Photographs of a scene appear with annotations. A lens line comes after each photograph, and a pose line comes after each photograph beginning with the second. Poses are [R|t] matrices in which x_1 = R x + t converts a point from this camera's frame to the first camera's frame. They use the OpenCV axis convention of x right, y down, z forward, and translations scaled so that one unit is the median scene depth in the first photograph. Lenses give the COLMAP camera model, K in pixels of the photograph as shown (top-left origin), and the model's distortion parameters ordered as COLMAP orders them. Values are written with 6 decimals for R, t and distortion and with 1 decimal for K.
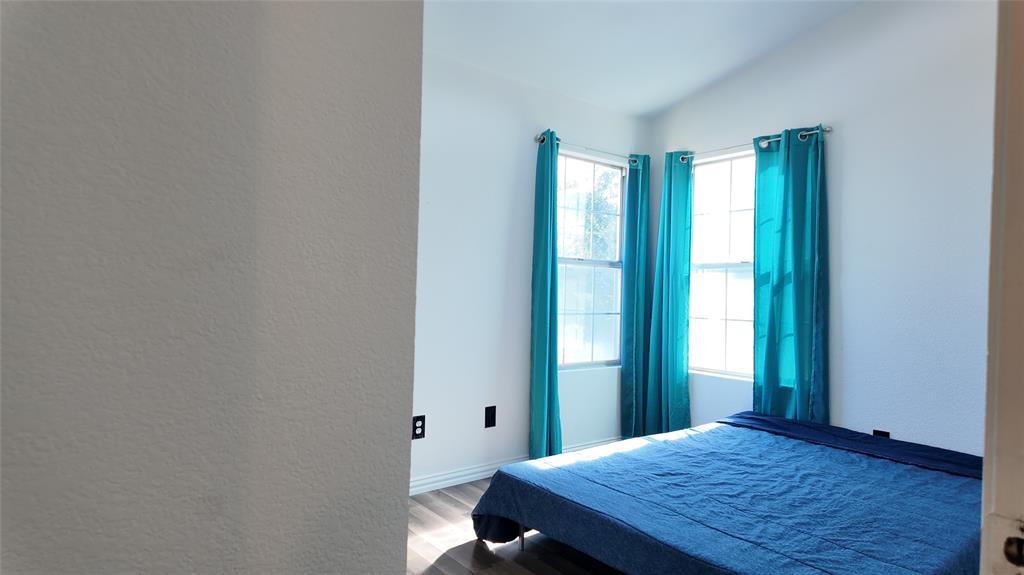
lens RADIAL K [[602.5, 0, 511.5], [0, 602.5, 286.7], [0, 0, 1]] dist [0.109670, -0.105118]
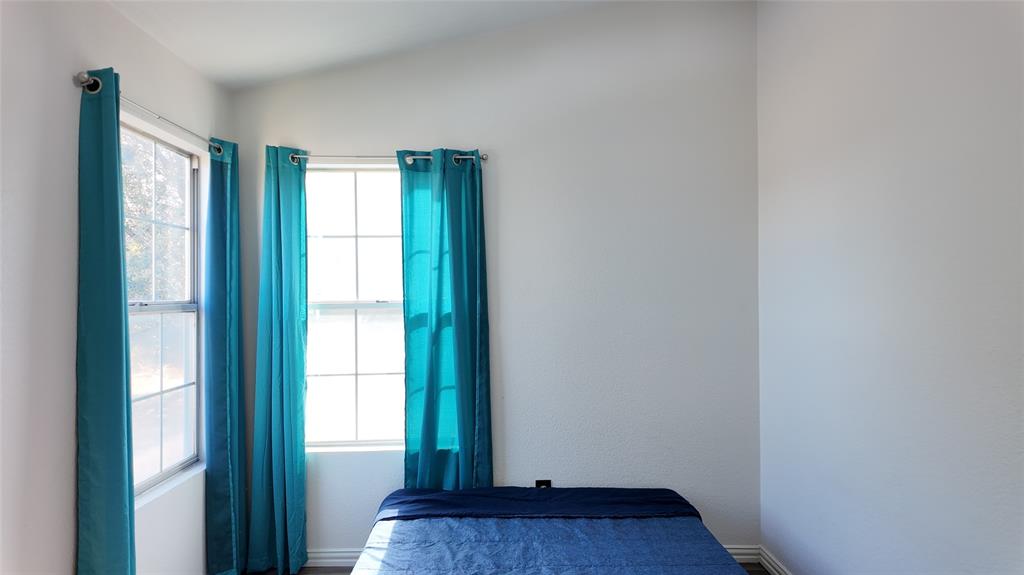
lens RADIAL K [[602.5, 0, 511.5], [0, 602.5, 286.7], [0, 0, 1]] dist [0.109670, -0.105118]
pose [[0.613449, -0.019762, 0.789487, -0.150896], [0.017973, 0.999777, 0.011060, -0.068606], [-0.789530, 0.007405, 0.613667, 0.392044]]
